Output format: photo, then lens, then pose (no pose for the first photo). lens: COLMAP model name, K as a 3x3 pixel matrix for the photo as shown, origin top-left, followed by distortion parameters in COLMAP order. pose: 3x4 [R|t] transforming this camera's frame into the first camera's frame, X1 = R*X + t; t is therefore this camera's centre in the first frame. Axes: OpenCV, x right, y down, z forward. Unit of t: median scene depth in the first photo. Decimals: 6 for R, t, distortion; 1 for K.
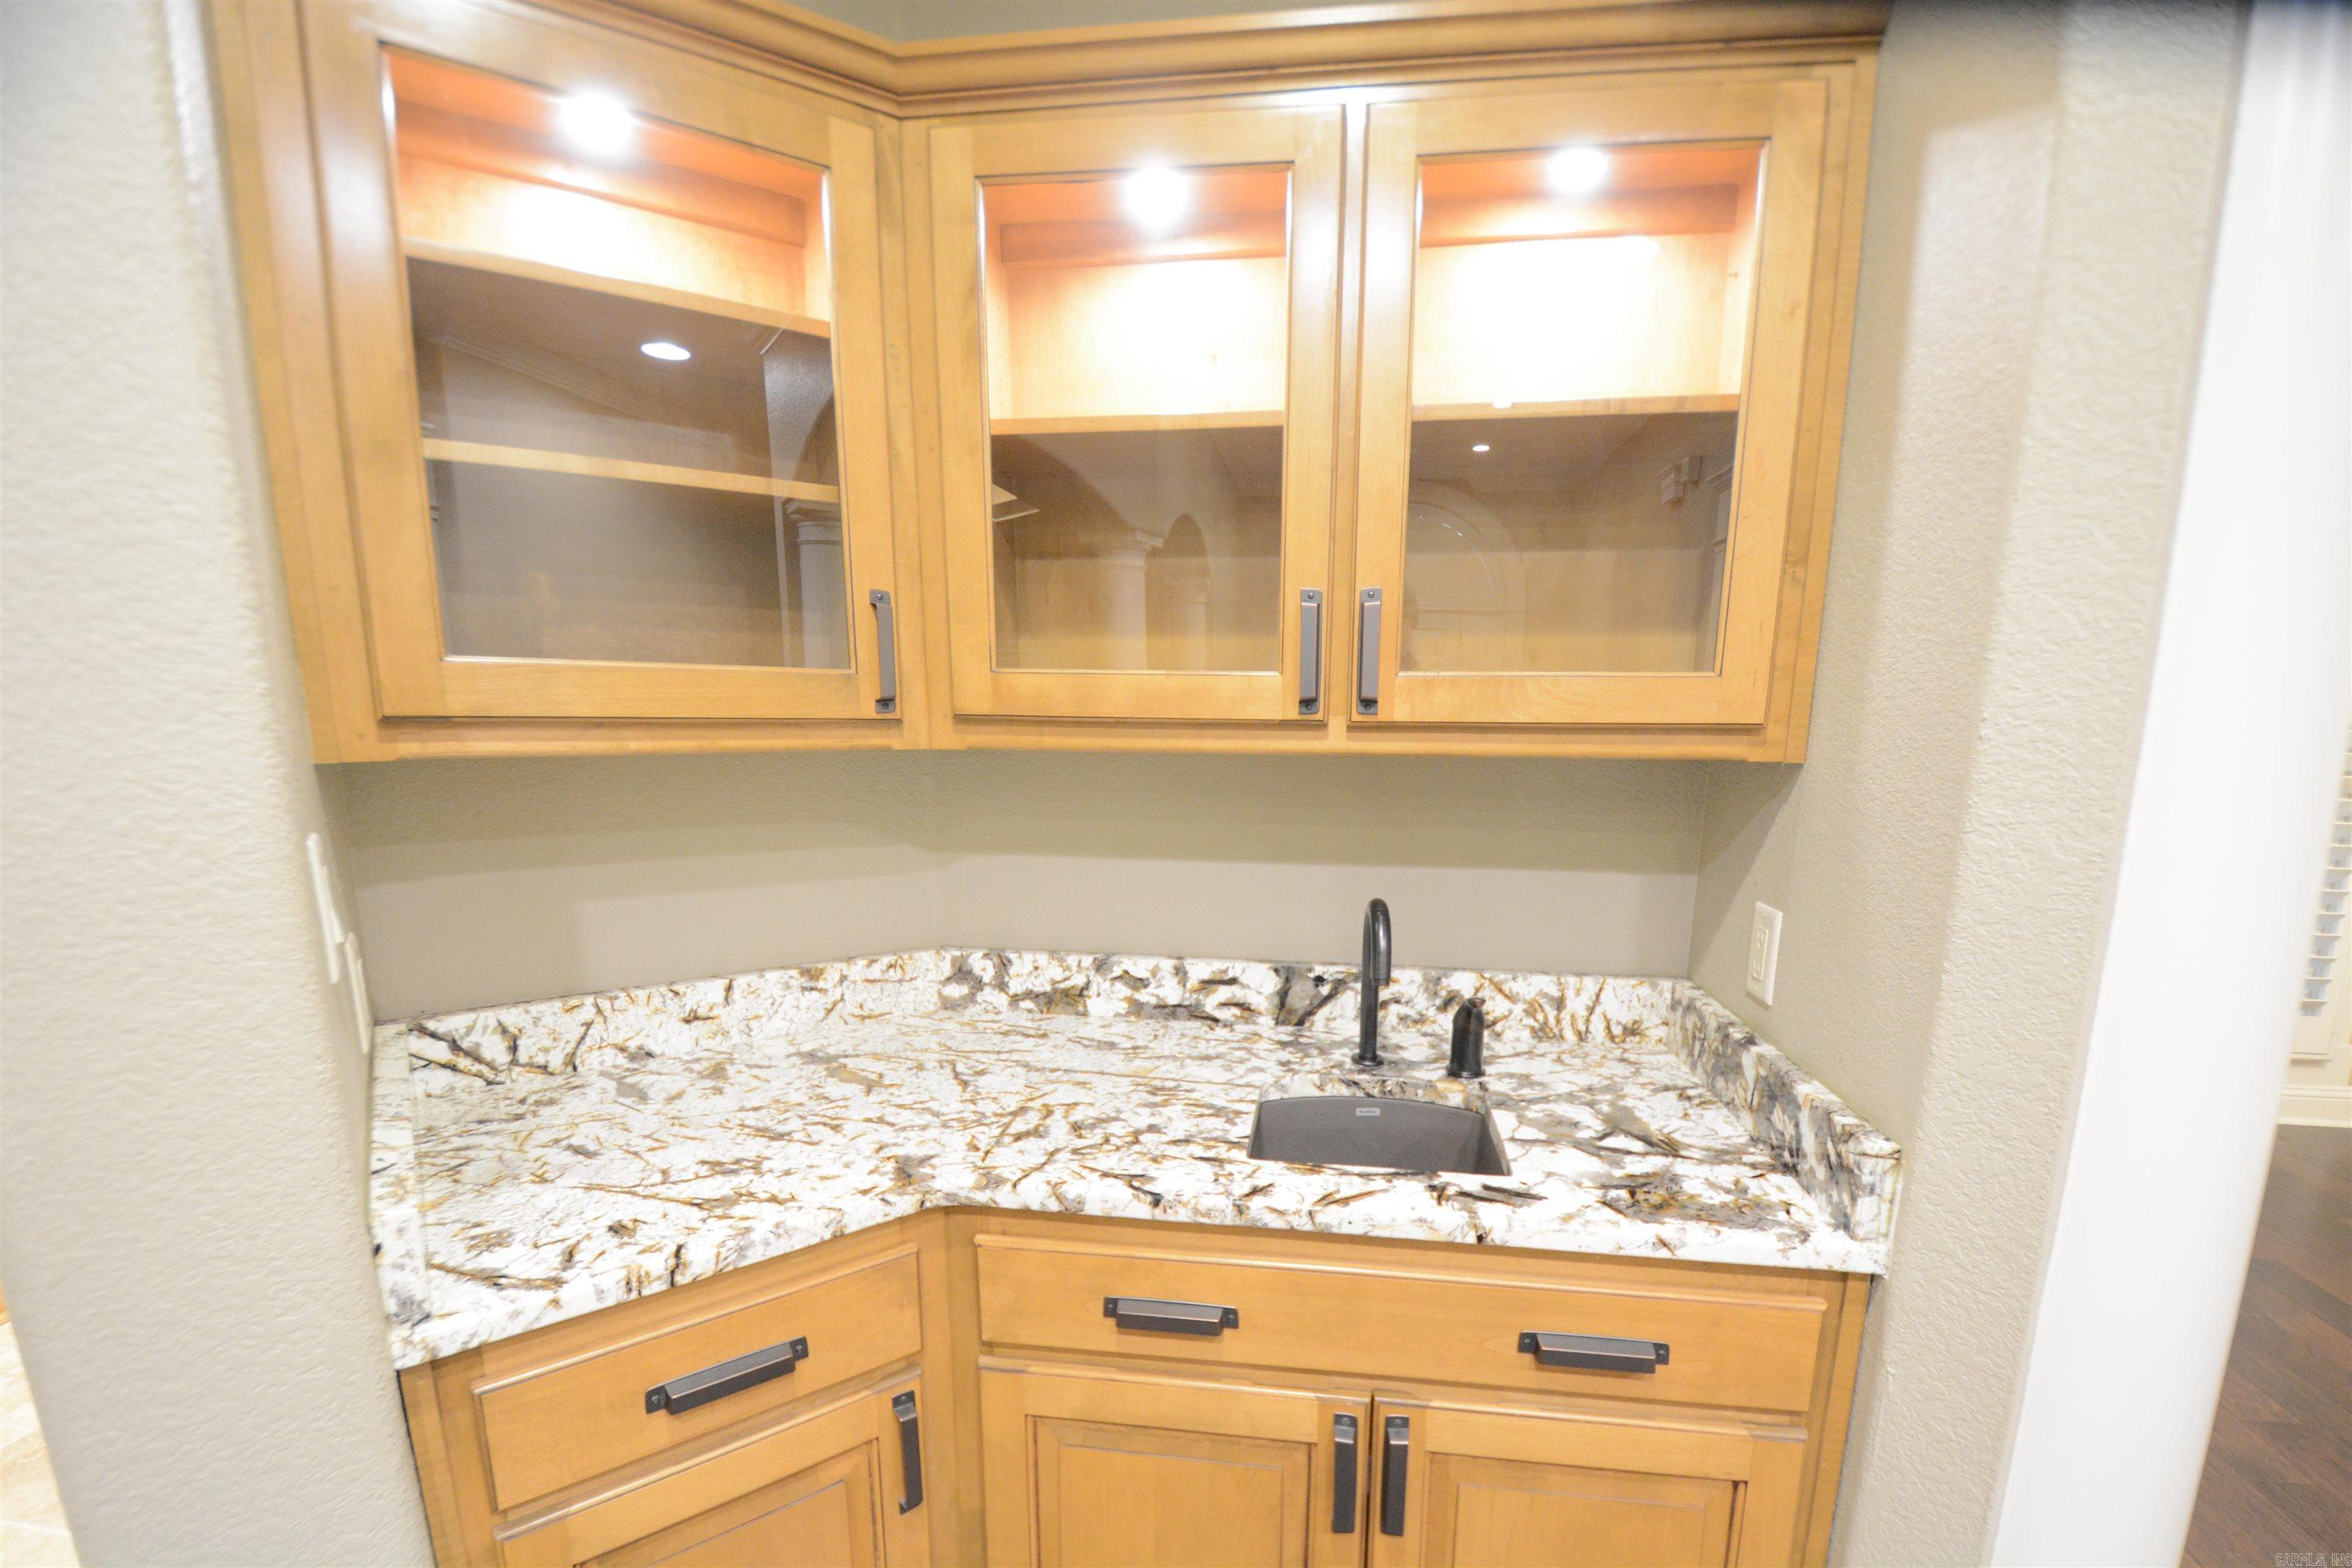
lens RADIAL K [[1030.4, 0, 1202.4], [0, 1030.4, 899.1], [0, 0, 1]] dist [0.018592, -0.022393]
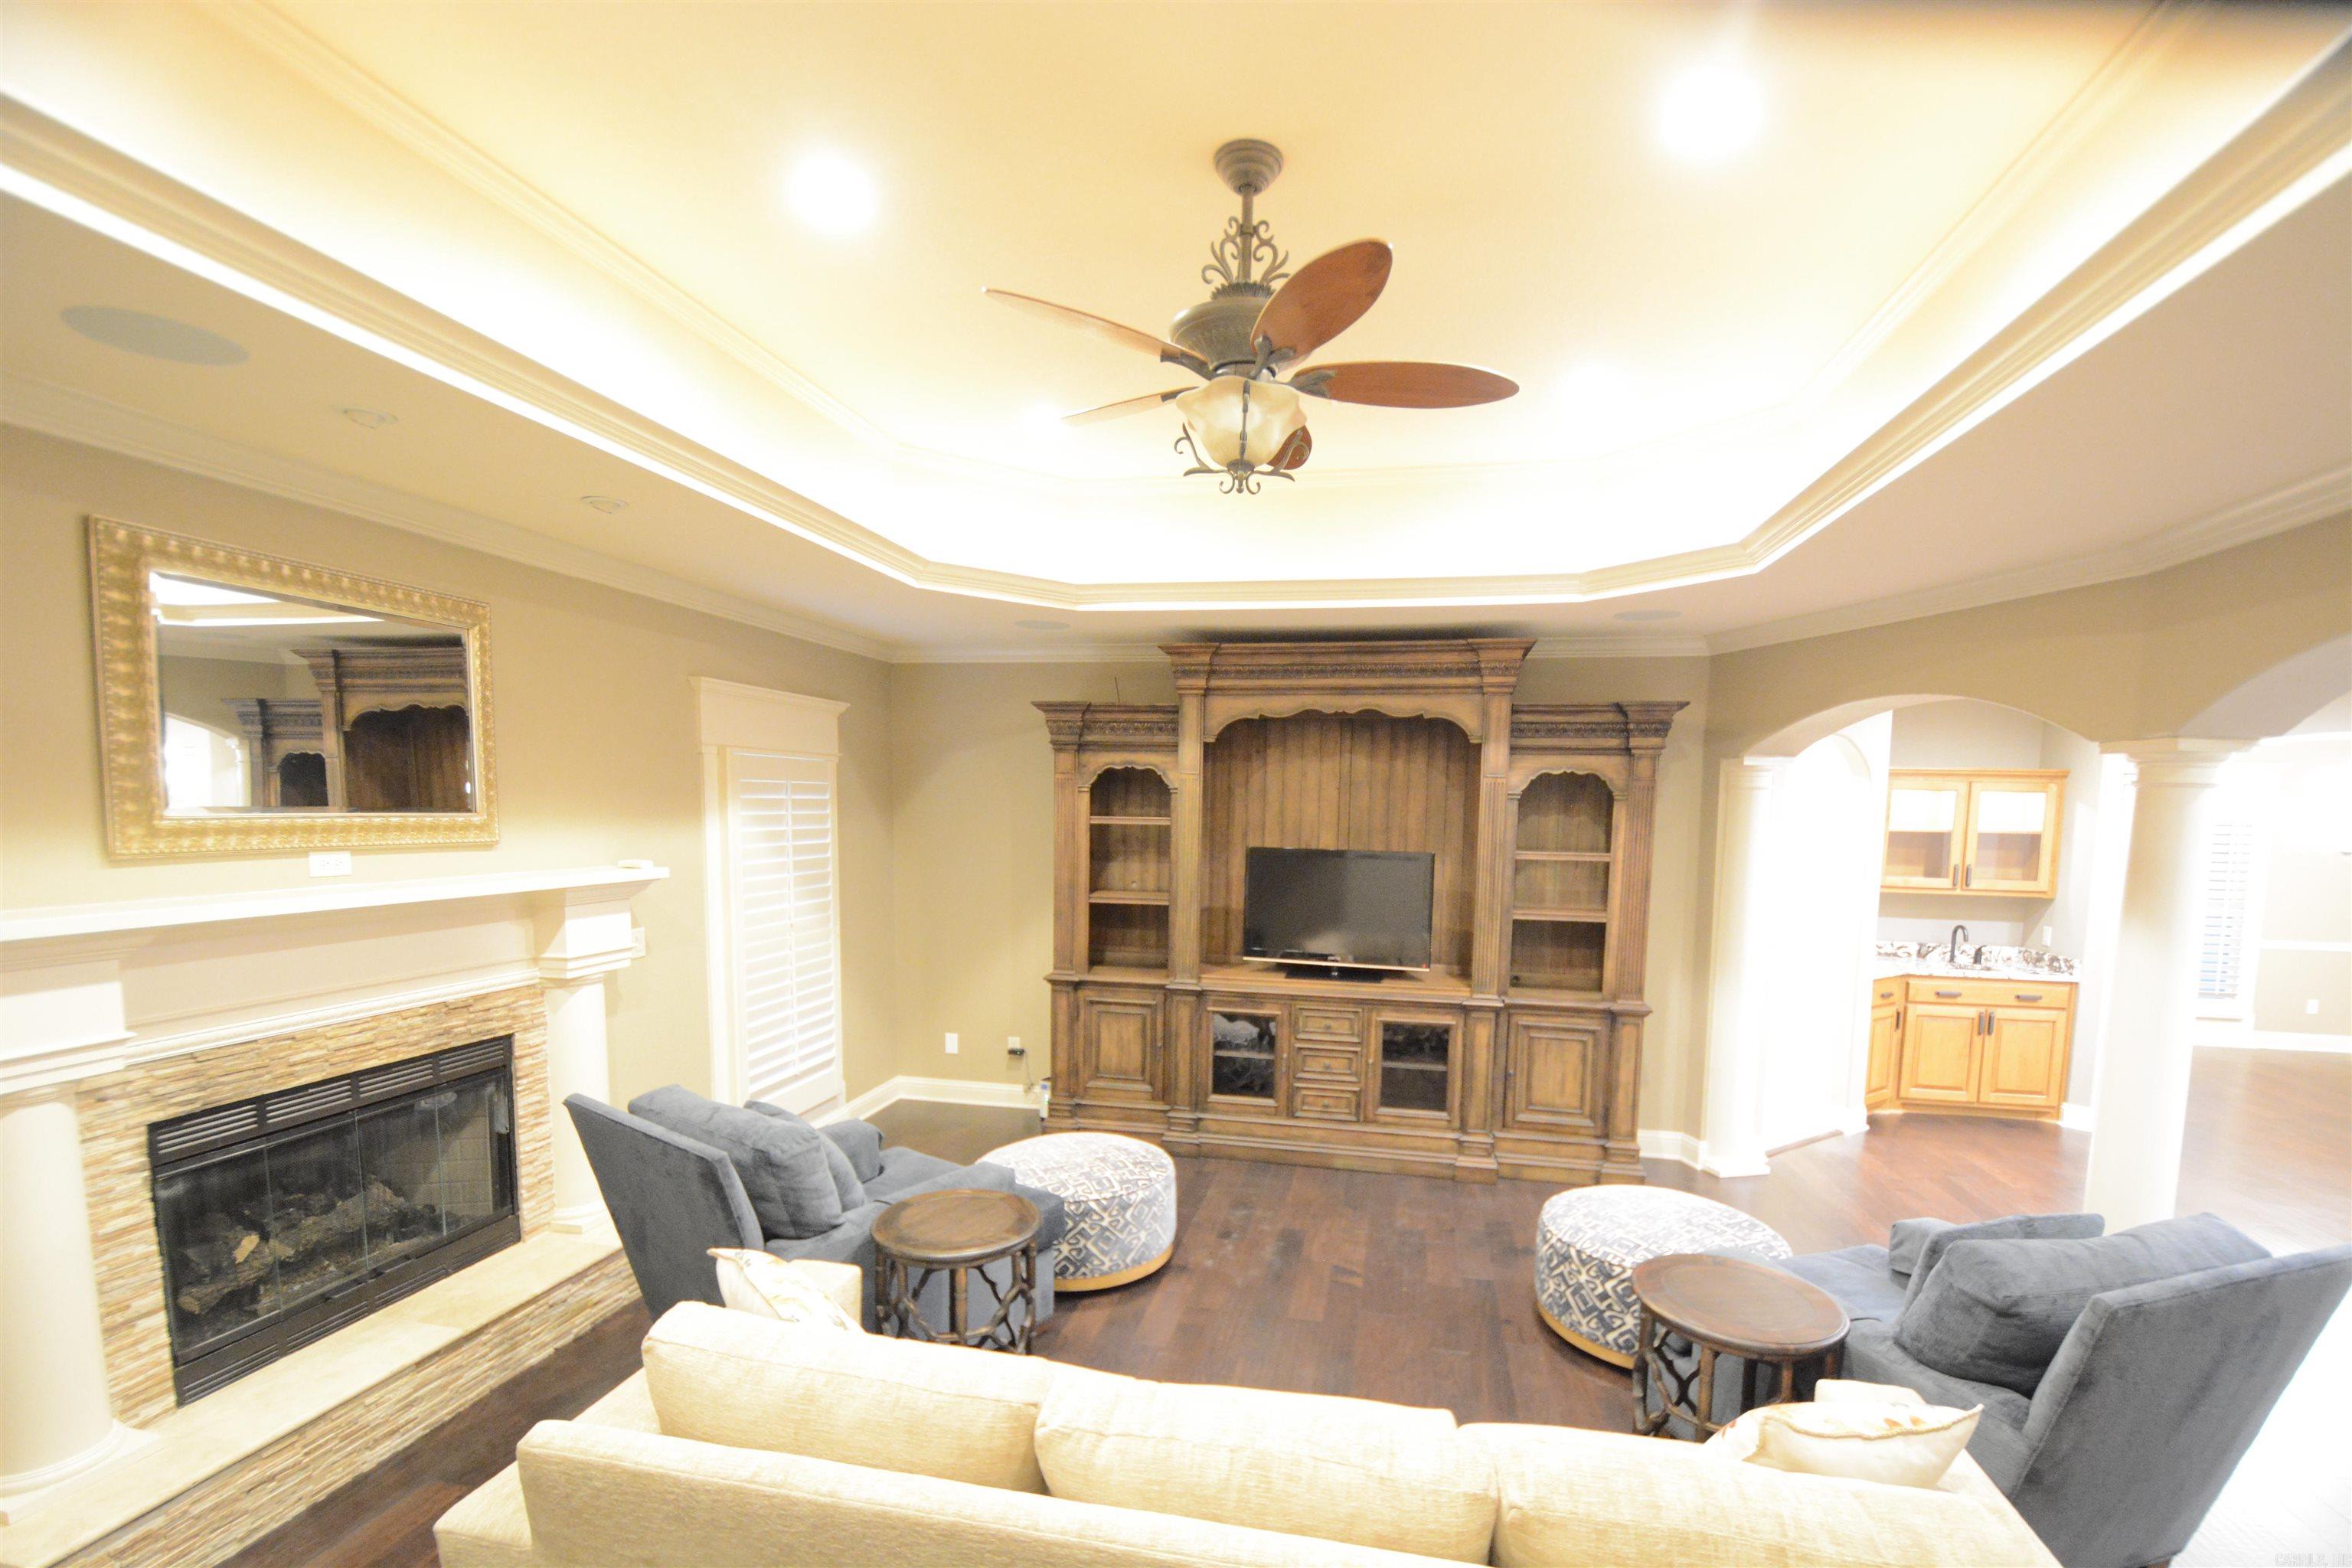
lens RADIAL K [[1030.4, 0, 1215.7], [0, 1030.4, 902.3], [0, 0, 1]] dist [0.018592, -0.022393]
pose [[0.998062, 0.018565, -0.059397, -3.487008], [-0.023980, 0.995490, -0.091787, 0.489034], [0.057425, 0.093033, 0.994006, -4.620957]]
